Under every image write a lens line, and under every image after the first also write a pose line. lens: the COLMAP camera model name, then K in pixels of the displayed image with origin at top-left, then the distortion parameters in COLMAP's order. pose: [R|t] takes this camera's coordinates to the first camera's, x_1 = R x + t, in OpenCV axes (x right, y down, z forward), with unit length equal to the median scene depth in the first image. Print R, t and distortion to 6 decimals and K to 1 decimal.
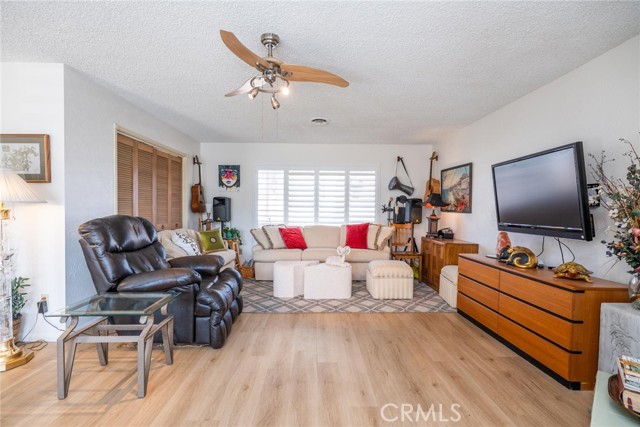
lens RADIAL K [[306.8, 0, 320.7], [0, 306.8, 214.2], [0, 0, 1]] dist [-0.005251, 0.003883]
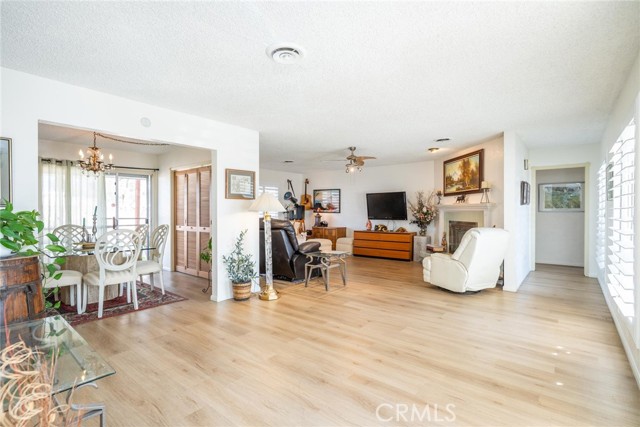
lens RADIAL K [[306.8, 0, 315.7], [0, 306.8, 209.2], [0, 0, 1]] dist [-0.005251, 0.003883]
pose [[0.653365, -0.007910, 0.757002, -1.137895], [0.023241, 0.999684, -0.009614, -0.012649], [-0.756686, 0.023875, 0.653342, -0.225144]]
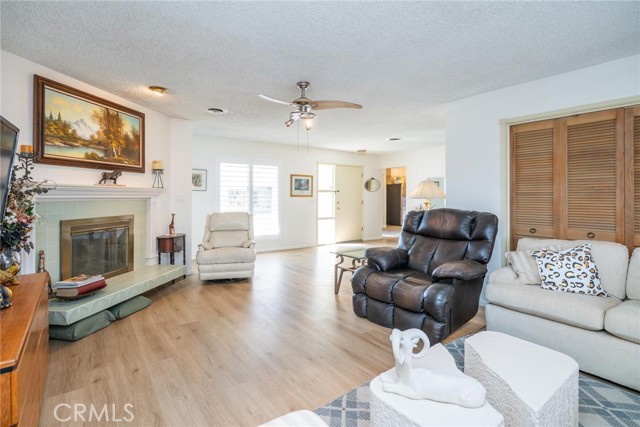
lens RADIAL K [[306.8, 0, 316.5], [0, 306.8, 194.9], [0, 0, 1]] dist [-0.005251, 0.003883]
pose [[-0.815165, -0.012732, -0.579089, 0.295967], [-0.023942, 0.999645, 0.011723, -0.032359], [0.578733, 0.023421, -0.815180, 1.073739]]
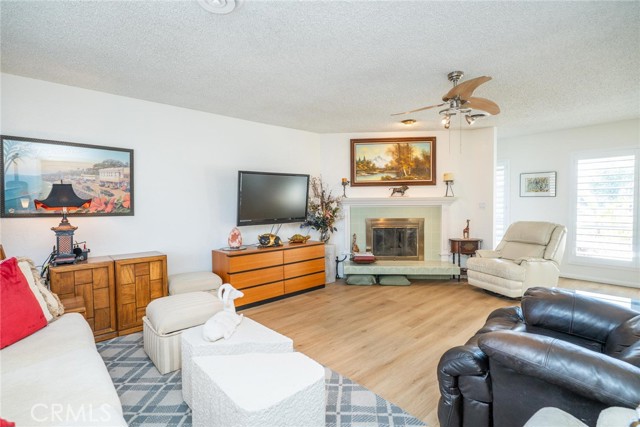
lens RADIAL K [[306.8, 0, 317.7], [0, 306.8, 211.3], [0, 0, 1]] dist [-0.005251, 0.003883]
pose [[-0.647506, -0.022832, 0.761719, -0.373295], [0.019232, 0.998743, 0.046286, -0.038639], [-0.761818, 0.044620, -0.646253, 1.091769]]
